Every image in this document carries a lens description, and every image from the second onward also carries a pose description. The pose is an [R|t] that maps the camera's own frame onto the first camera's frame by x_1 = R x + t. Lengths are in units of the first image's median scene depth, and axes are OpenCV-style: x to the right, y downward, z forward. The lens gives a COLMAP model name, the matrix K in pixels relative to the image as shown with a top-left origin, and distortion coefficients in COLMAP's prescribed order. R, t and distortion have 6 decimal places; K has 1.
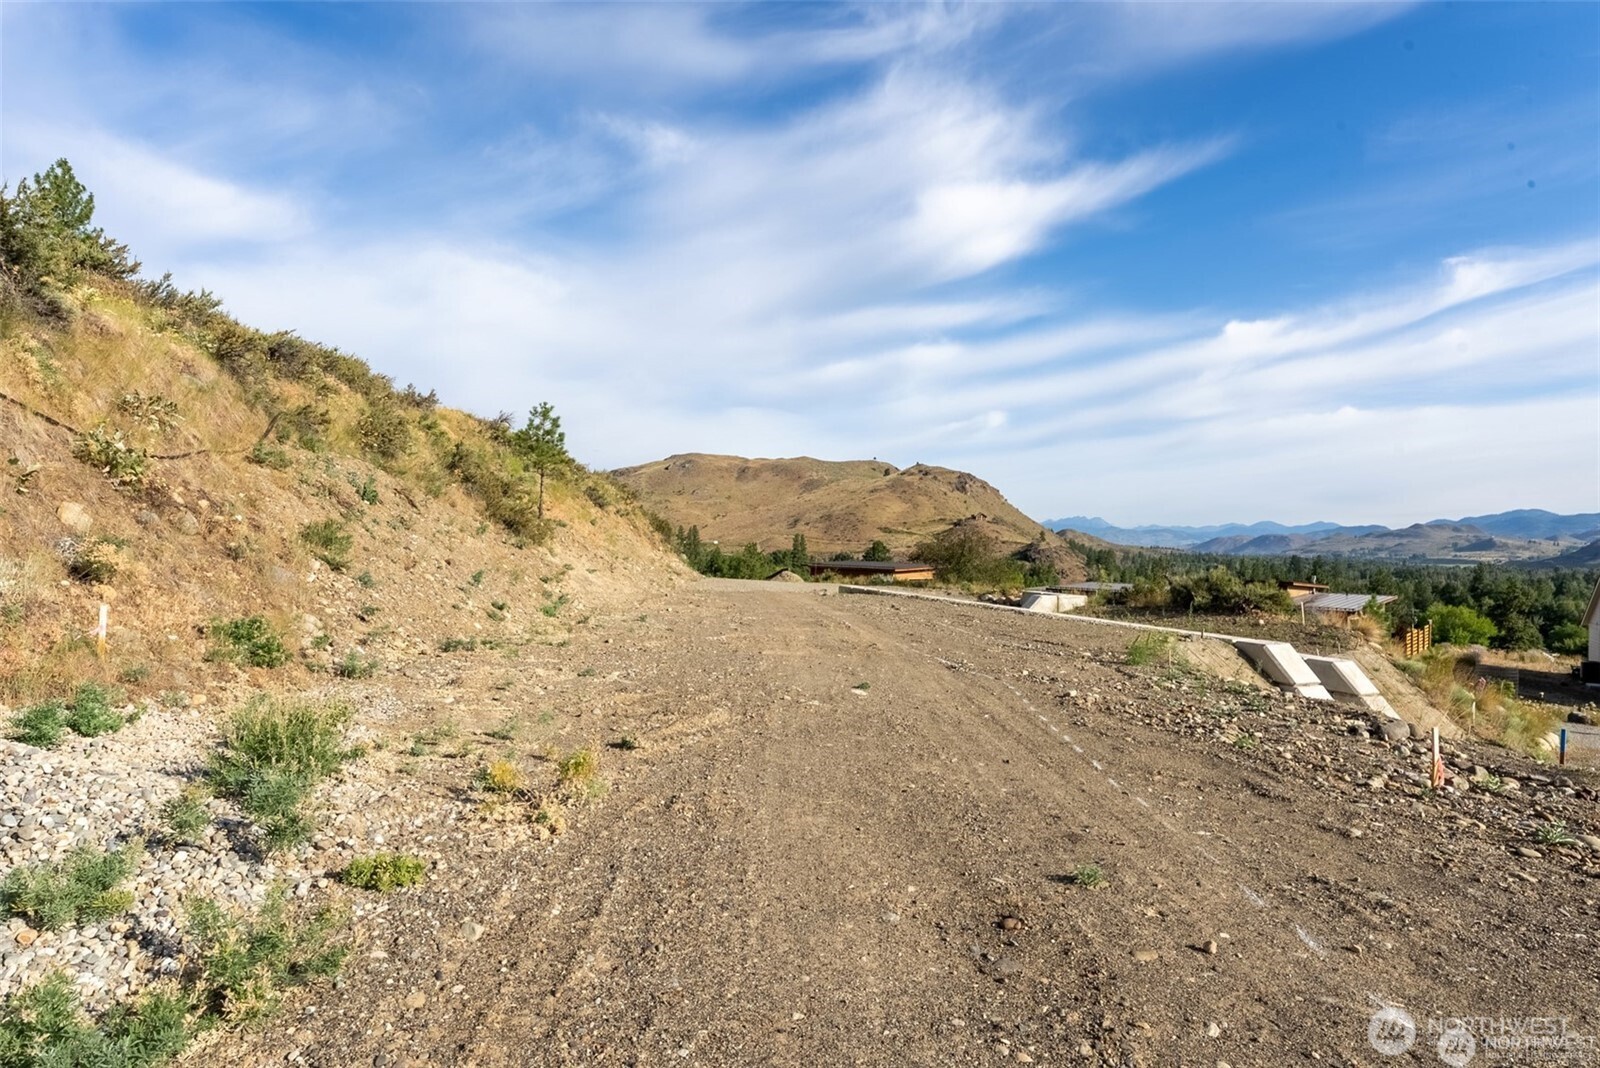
lens RADIAL K [[877.2, 0, 796.3], [0, 877.2, 571.2], [0, 0, 1]] dist [-0.013764, 0.003414]
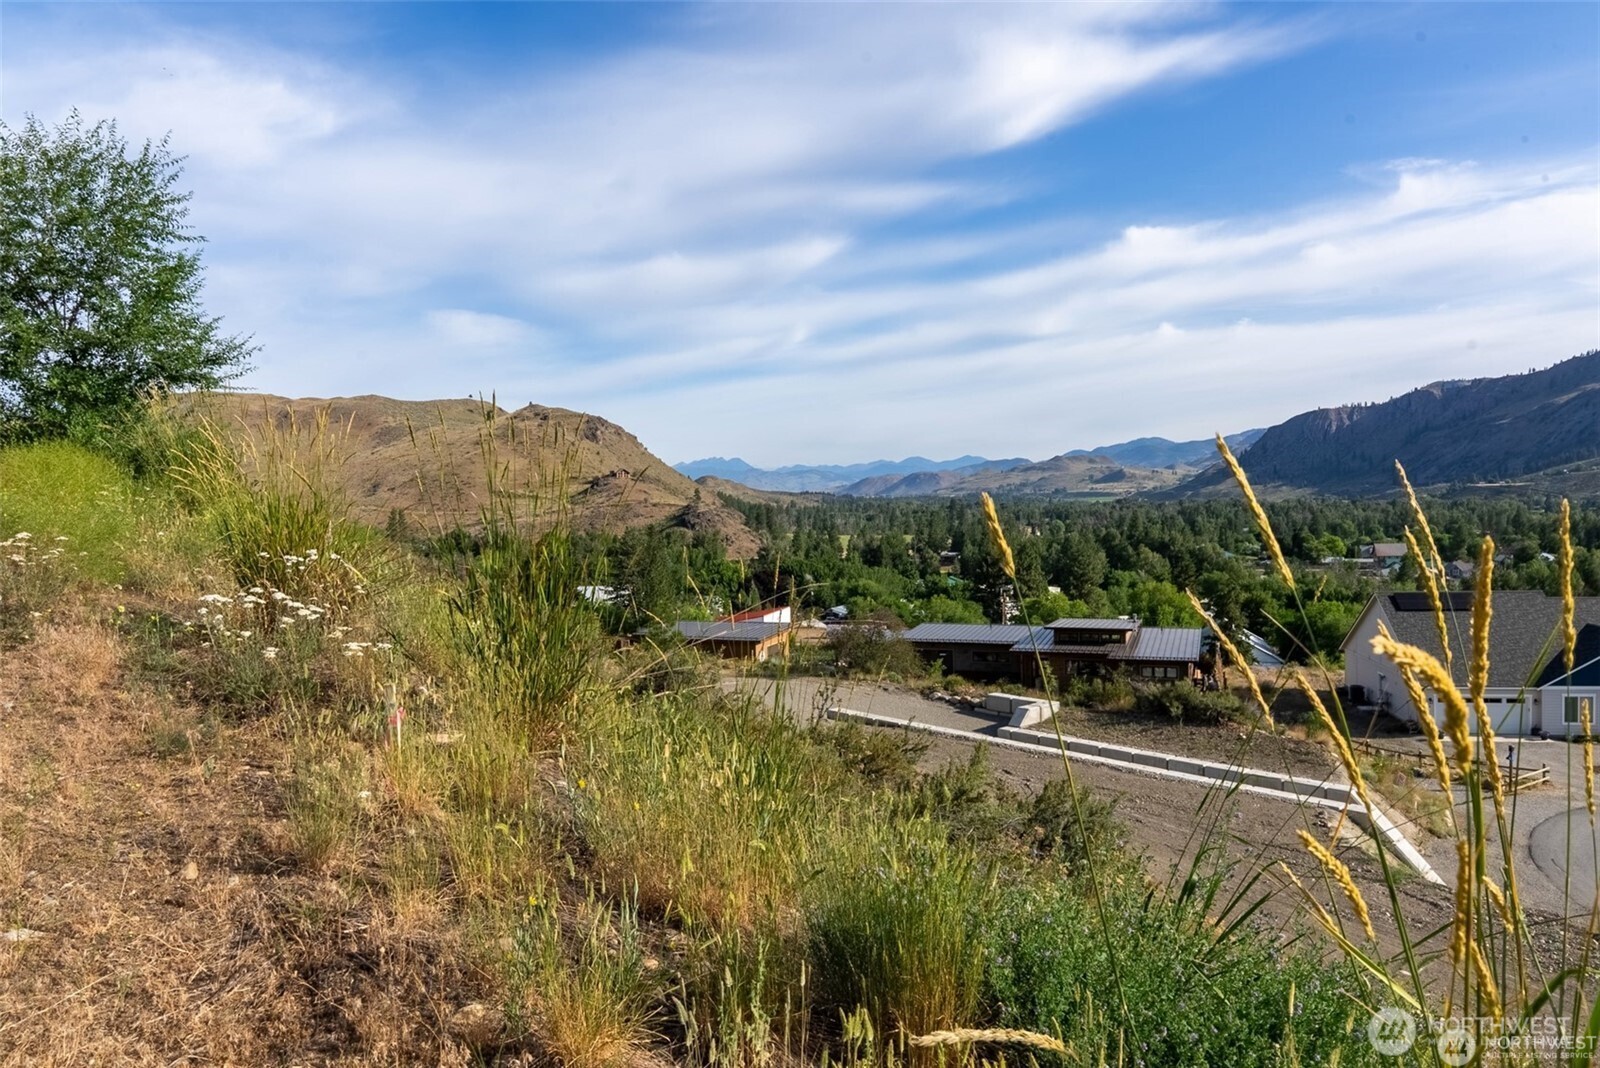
lens RADIAL K [[1138.7, 0, 778.5], [0, 1138.7, 551.2], [0, 0, 1]] dist [-0.011802, -0.014901]
pose [[0.914782, -0.068807, 0.398045, -0.100377], [0.052122, 0.997254, 0.052603, -0.046878], [-0.400572, -0.027374, 0.915856, -0.028765]]
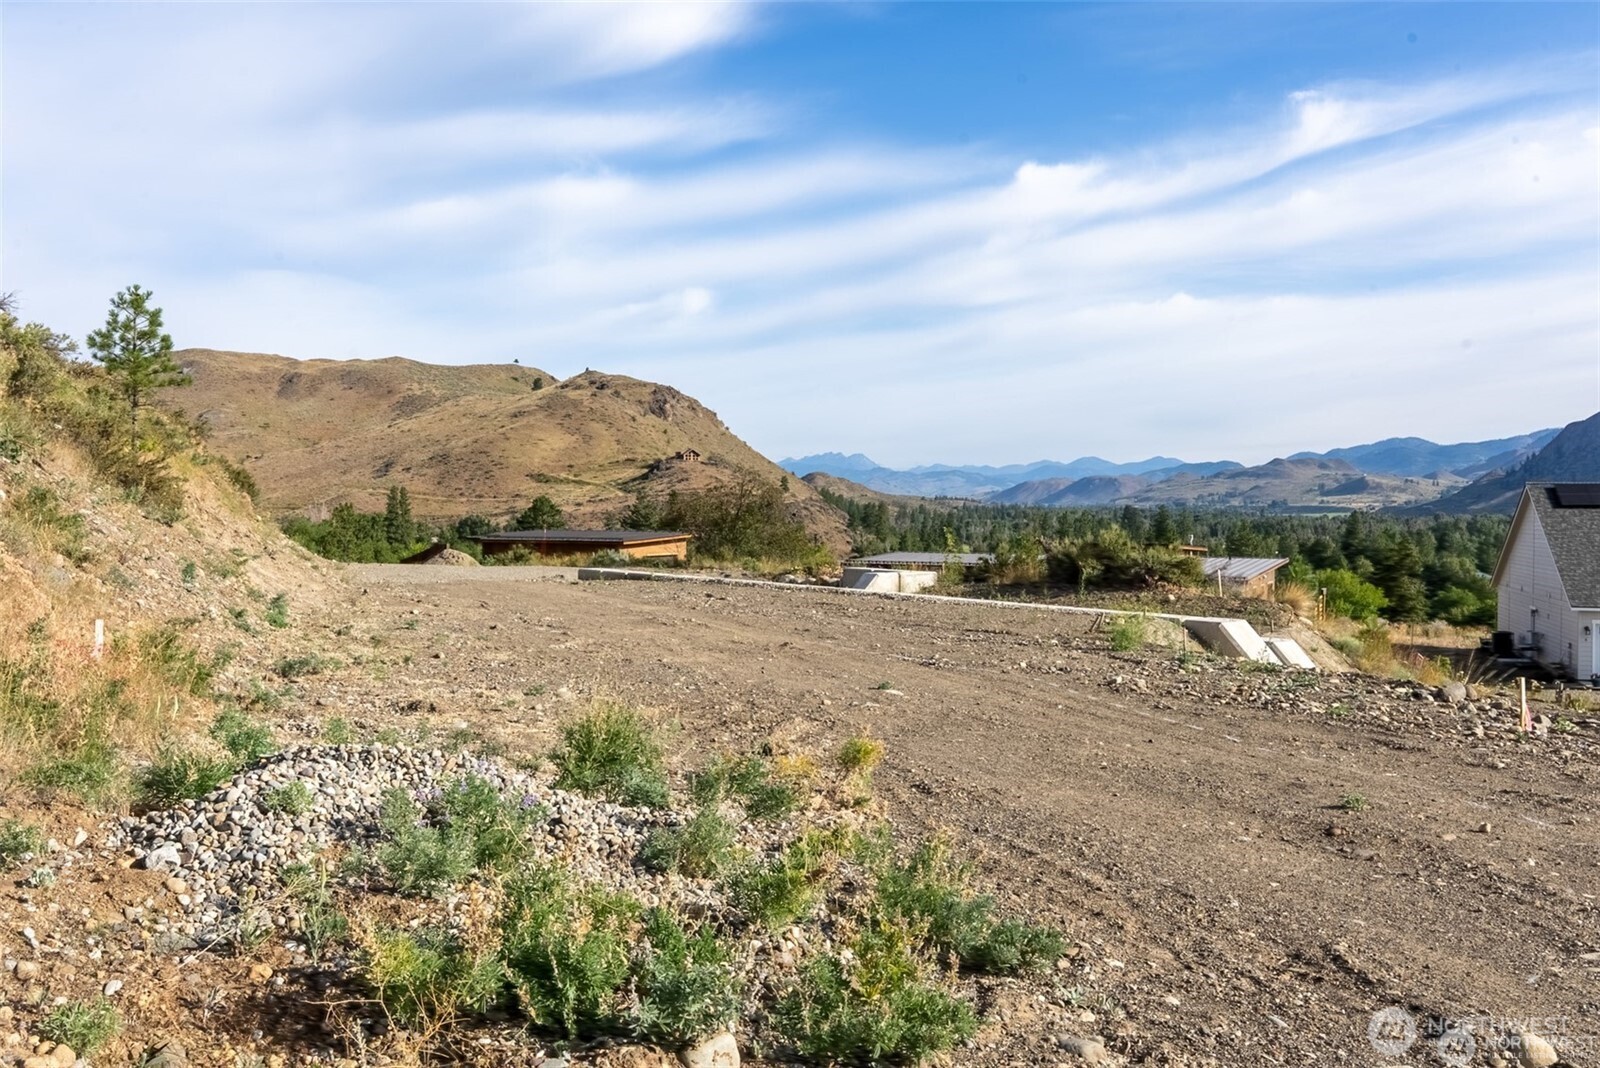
lens RADIAL K [[1415.2, 0, 814.8], [0, 1415.2, 537.0], [0, 0, 1]] dist [-0.012113, 0.004363]
pose [[0.952896, -0.026422, 0.302145, -0.020570], [0.027490, 0.999622, 0.000719, -0.000611], [-0.302050, 0.007621, 0.953262, -0.013147]]
